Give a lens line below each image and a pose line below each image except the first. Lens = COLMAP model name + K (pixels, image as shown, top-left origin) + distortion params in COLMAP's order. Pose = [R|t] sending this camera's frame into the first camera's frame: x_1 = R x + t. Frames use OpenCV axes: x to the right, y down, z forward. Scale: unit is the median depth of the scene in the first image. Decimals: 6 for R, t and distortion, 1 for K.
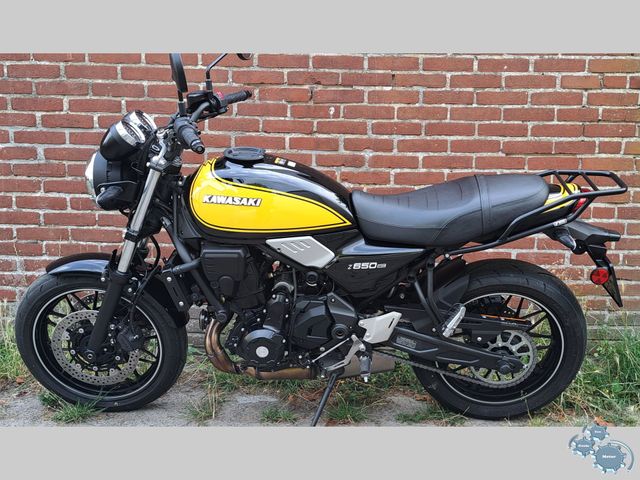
lens RADIAL K [[716.7, 0, 354.8], [0, 716.7, 281.8], [0, 0, 1]] dist [0.121857, -0.207188]
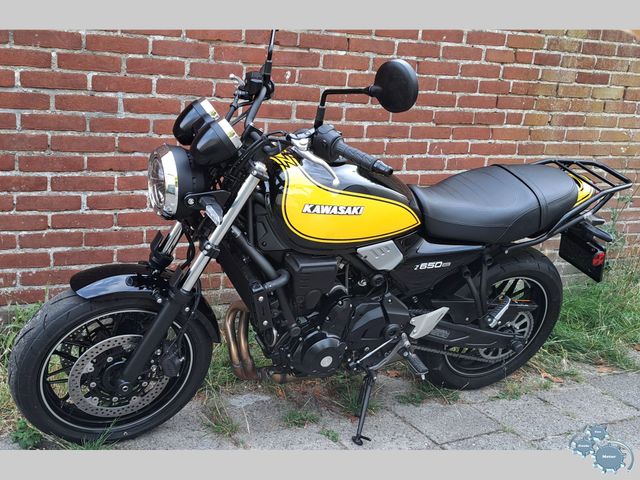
lens RADIAL K [[750.5, 0, 275.0], [0, 750.5, 274.2], [0, 0, 1]] dist [0.096117, -0.131788]
pose [[0.896928, -0.077780, 0.435283, -0.479850], [0.019778, 0.990479, 0.136233, -0.119019], [-0.441735, -0.113582, 0.889927, 0.134902]]
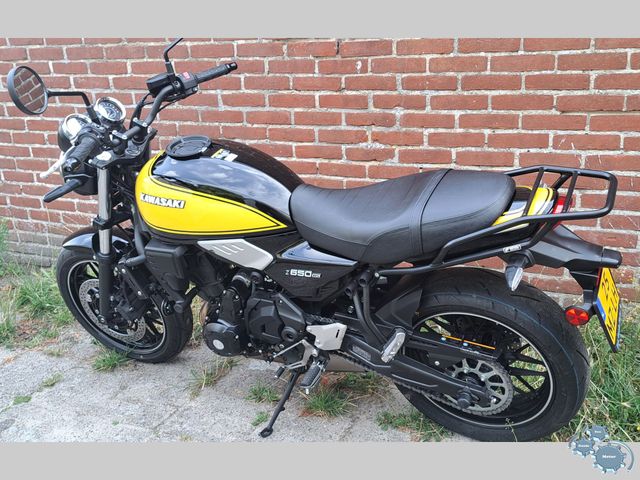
lens RADIAL K [[642.0, 0, 348.1], [0, 642.0, 242.6], [0, 0, 1]] dist [0.094804, -0.134429]
pose [[0.915265, 0.078557, -0.395120, 0.294986], [-0.016801, 0.987393, 0.157393, -0.144713], [0.402503, -0.137418, 0.905046, 0.228460]]
